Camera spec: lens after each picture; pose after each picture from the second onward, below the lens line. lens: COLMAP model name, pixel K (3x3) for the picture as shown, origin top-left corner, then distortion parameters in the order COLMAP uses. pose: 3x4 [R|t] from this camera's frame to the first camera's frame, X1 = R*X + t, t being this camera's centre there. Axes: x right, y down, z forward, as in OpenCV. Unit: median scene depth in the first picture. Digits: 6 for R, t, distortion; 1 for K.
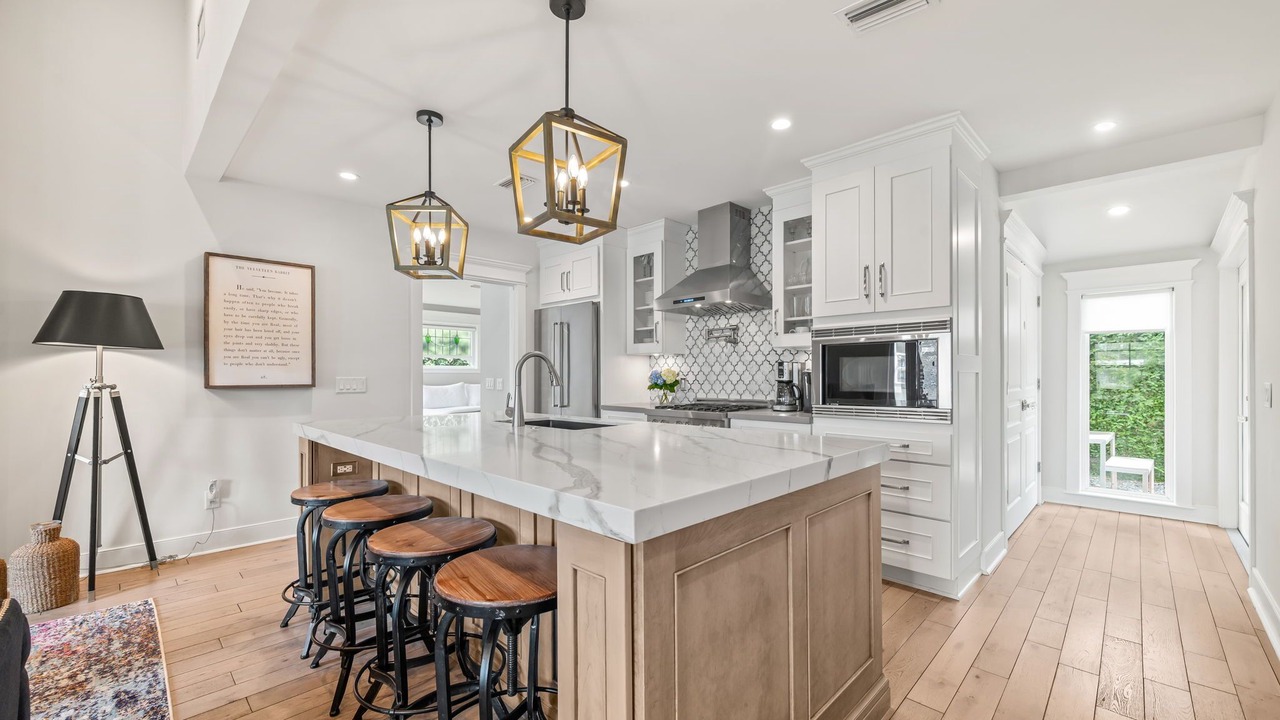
lens RADIAL K [[511.4, 0, 645.9], [0, 511.4, 375.7], [0, 0, 1]] dist [0.000869, 0.000045]
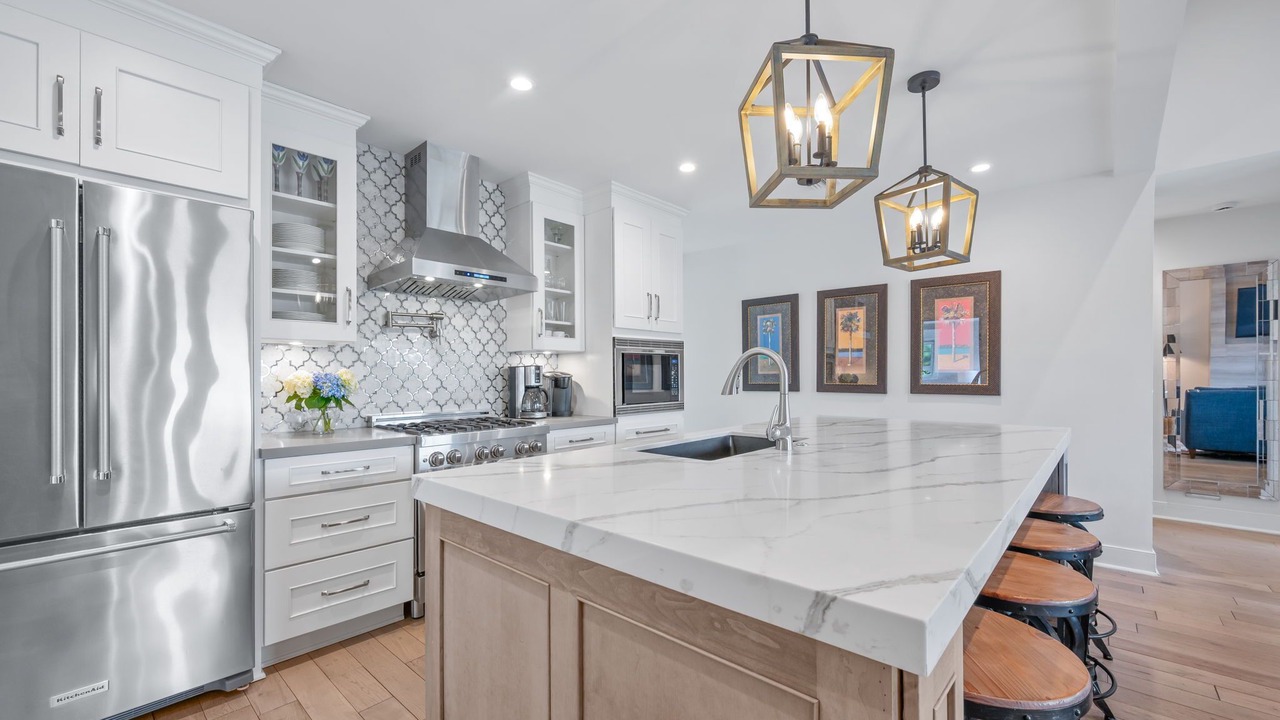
lens RADIAL K [[511.4, 0, 645.9], [0, 511.4, 375.7], [0, 0, 1]] dist [0.000869, 0.000045]
pose [[-0.024434, 0.002200, 0.999699, -0.707445], [0.005300, 0.999984, -0.002071, -0.006236], [-0.999687, 0.005248, -0.024445, 0.878492]]
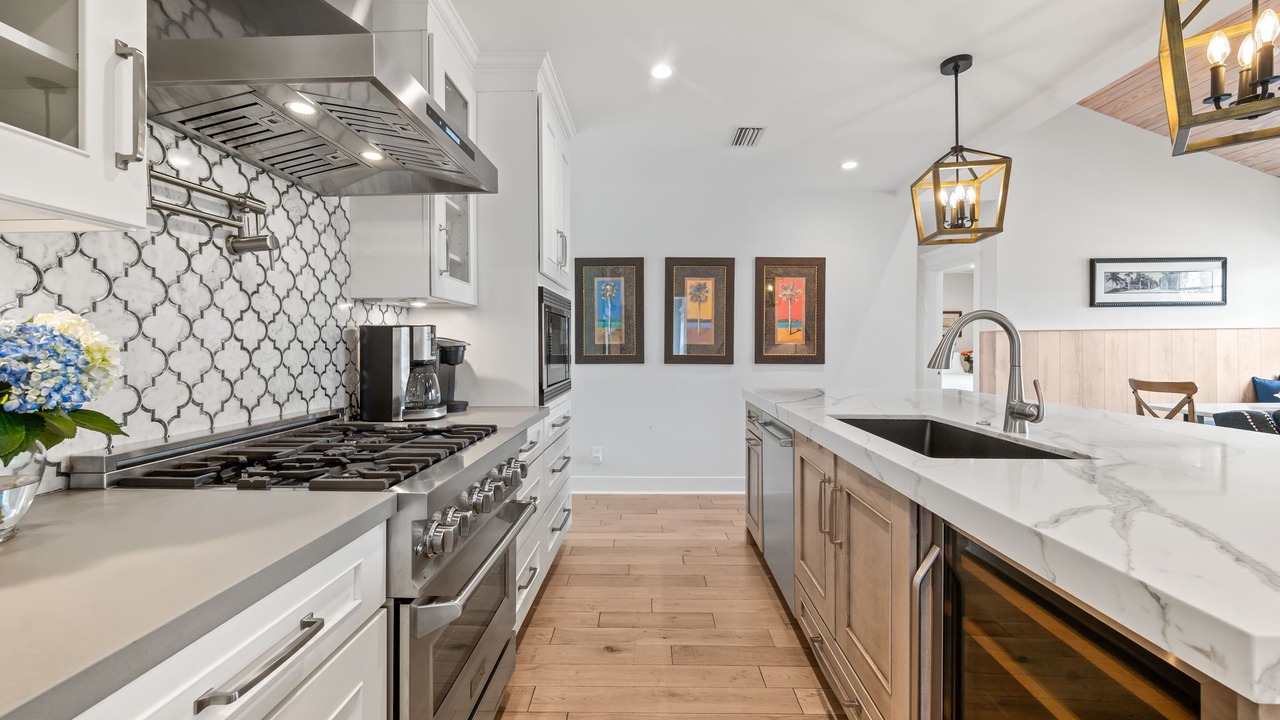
lens RADIAL K [[502.7, 0, 638.3], [0, 502.7, 347.4], [0, 0, 1]] dist [0.001076, -0.000026]
pose [[-0.673267, 0.000660, 0.739399, -0.279059], [0.001024, 0.999999, 0.000040, -0.004623], [-0.739399, 0.000784, -0.673267, 1.265785]]
